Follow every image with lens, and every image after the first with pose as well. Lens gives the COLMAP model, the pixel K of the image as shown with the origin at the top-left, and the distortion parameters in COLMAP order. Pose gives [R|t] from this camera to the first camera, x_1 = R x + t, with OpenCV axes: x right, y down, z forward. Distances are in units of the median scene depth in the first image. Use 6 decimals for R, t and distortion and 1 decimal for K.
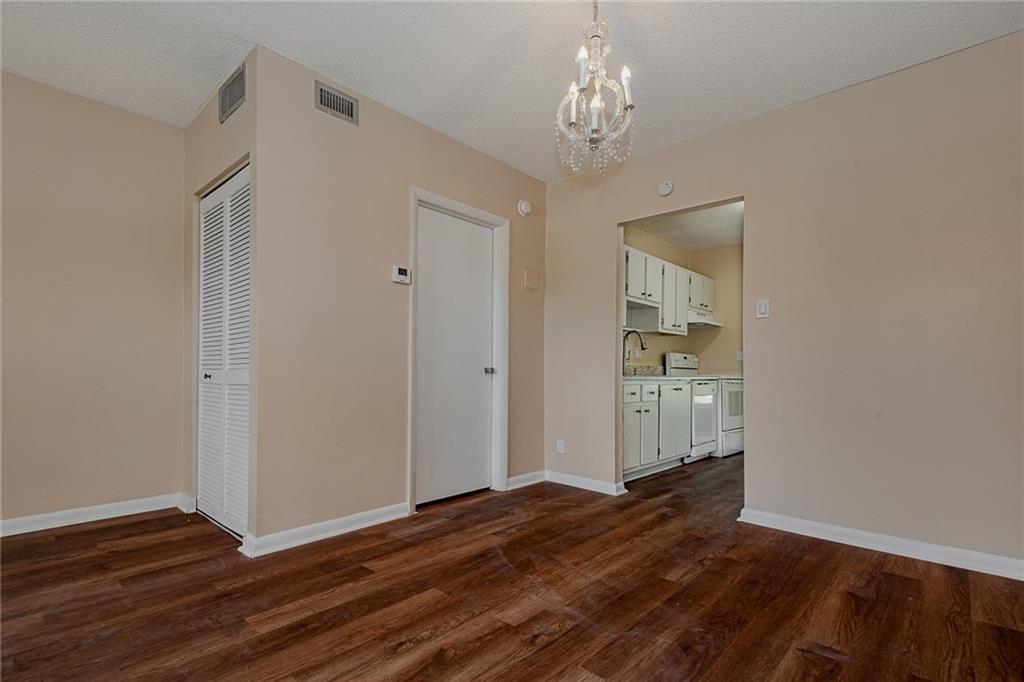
lens RADIAL K [[485.9, 0, 491.9], [0, 485.9, 368.8], [0, 0, 1]] dist [0.013935, -0.005433]
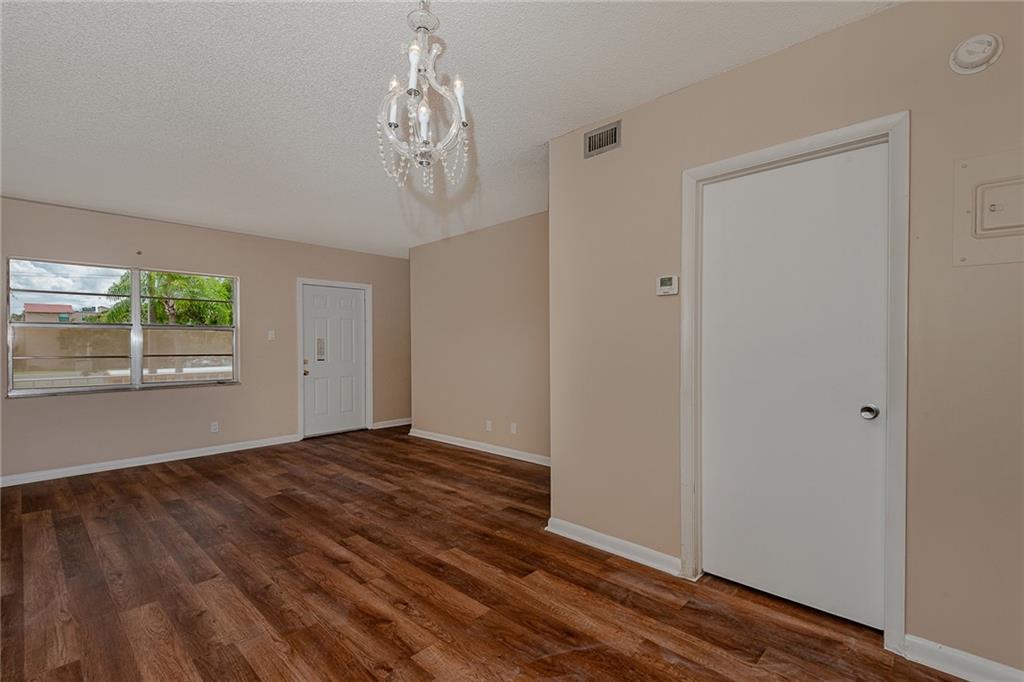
lens RADIAL K [[485.9, 0, 510.7], [0, 485.9, 341.1], [0, 0, 1]] dist [0.013935, -0.005433]
pose [[-0.023683, -0.006569, -0.999698, 0.739059], [0.015421, 0.999857, -0.006935, -0.105789], [0.999601, -0.015580, -0.023579, 0.825001]]
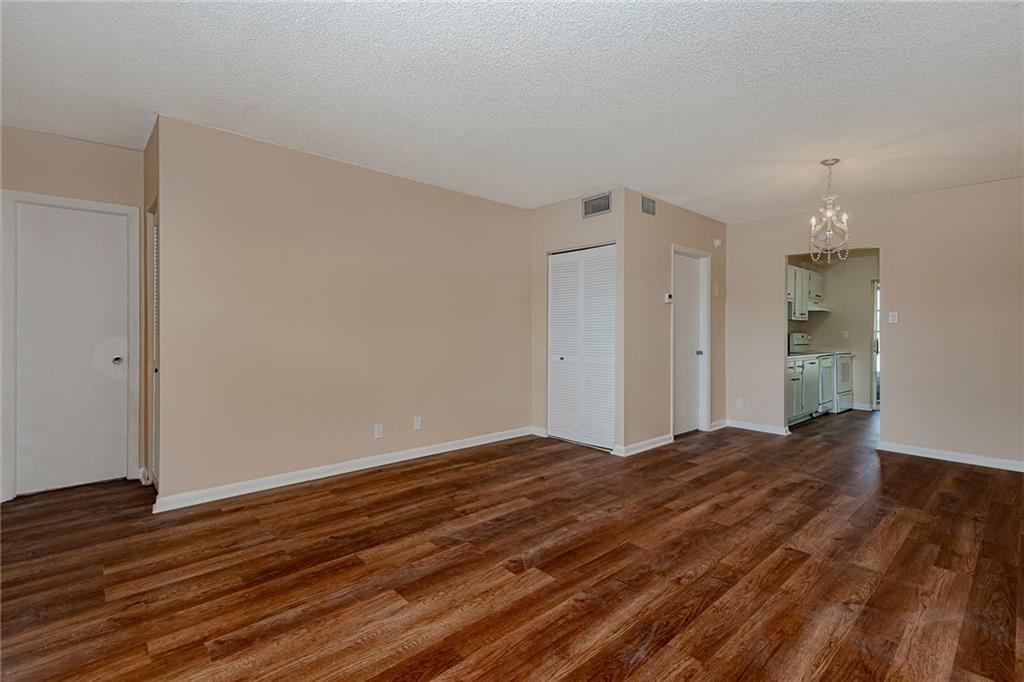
lens RADIAL K [[485.9, 0, 514.3], [0, 485.9, 333.6], [0, 0, 1]] dist [0.013935, -0.005433]
pose [[0.998604, 0.006486, -0.052417, -0.728144], [-0.005797, 0.999895, 0.013280, -0.105703], [0.052497, -0.012958, 0.998537, -0.810260]]
